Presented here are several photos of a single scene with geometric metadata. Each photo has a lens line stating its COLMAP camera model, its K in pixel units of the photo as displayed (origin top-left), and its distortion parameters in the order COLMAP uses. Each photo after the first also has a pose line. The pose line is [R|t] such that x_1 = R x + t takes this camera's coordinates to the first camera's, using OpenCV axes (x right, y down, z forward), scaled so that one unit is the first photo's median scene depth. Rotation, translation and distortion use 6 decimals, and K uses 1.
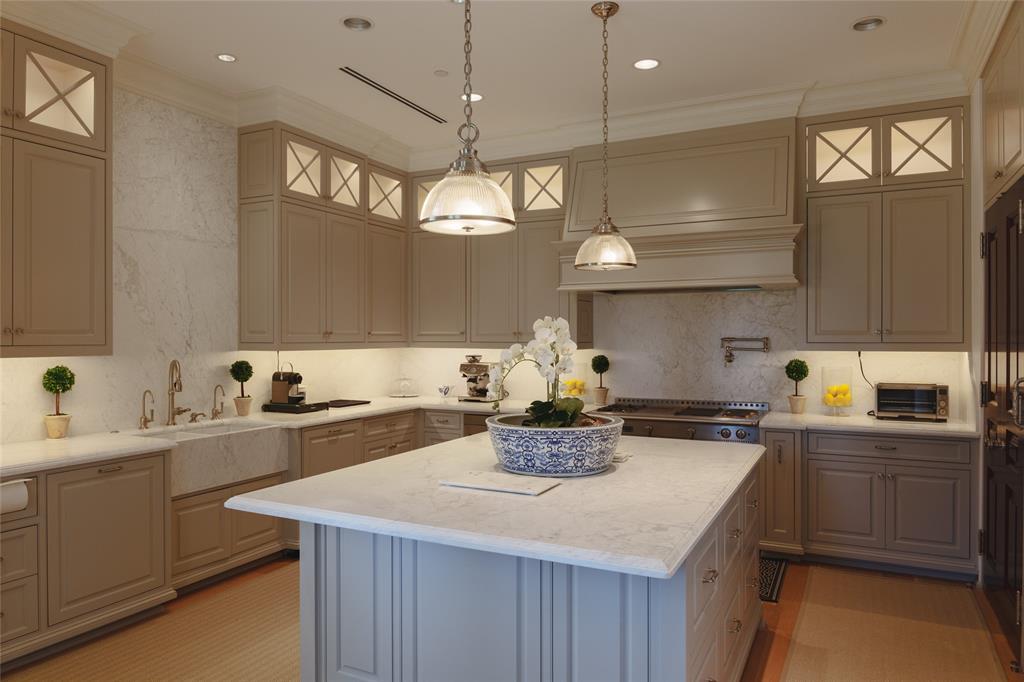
lens RADIAL K [[691.2, 0, 510.2], [0, 691.2, 341.6], [0, 0, 1]] dist [0.005593, 0.001673]
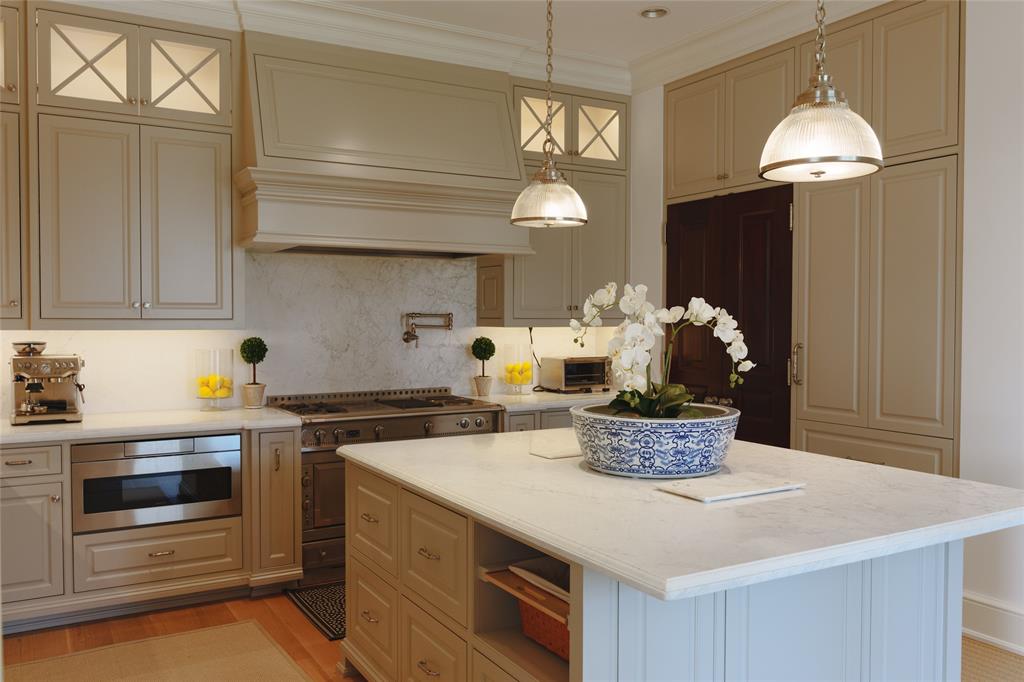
lens RADIAL K [[852.2, 0, 506.5], [0, 852.2, 339.8], [0, 0, 1]] dist [0.047275, -0.002231]
pose [[0.558408, -0.021812, 0.829280, -0.492907], [0.003255, 0.999704, 0.024103, 0.002039], [-0.829560, -0.010760, 0.558313, 0.330191]]
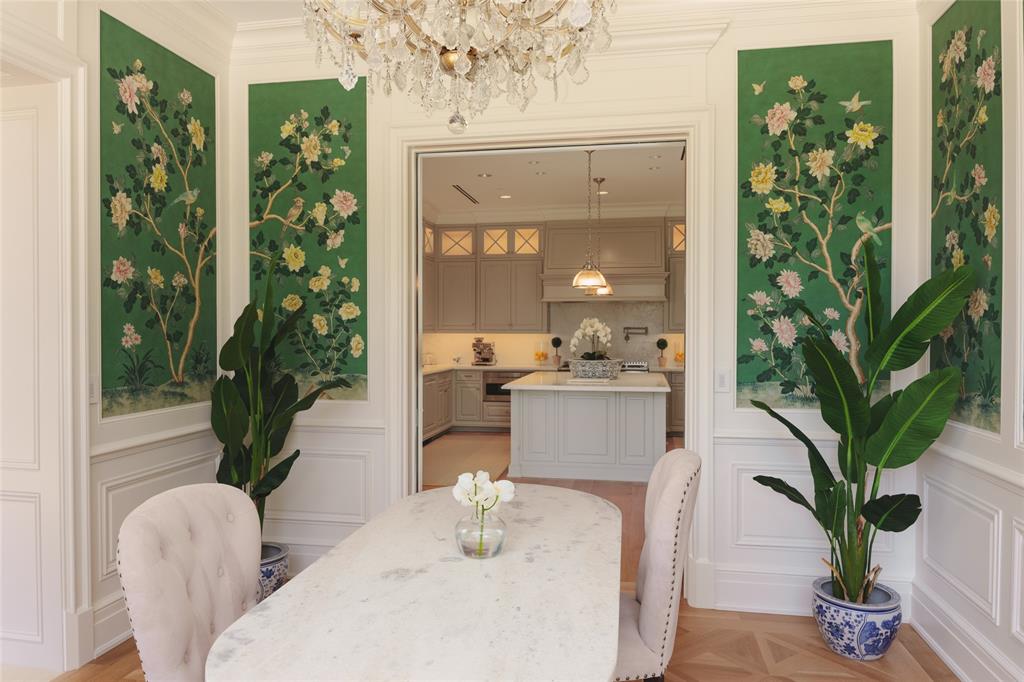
lens RADIAL K [[691.2, 0, 512.7], [0, 691.2, 342.5], [0, 0, 1]] dist [0.005593, 0.001673]
pose [[0.962486, 0.000129, 0.271330, -0.498827], [-0.000929, 0.999996, 0.002818, 0.030856], [-0.271328, -0.002964, 0.962482, -0.729160]]
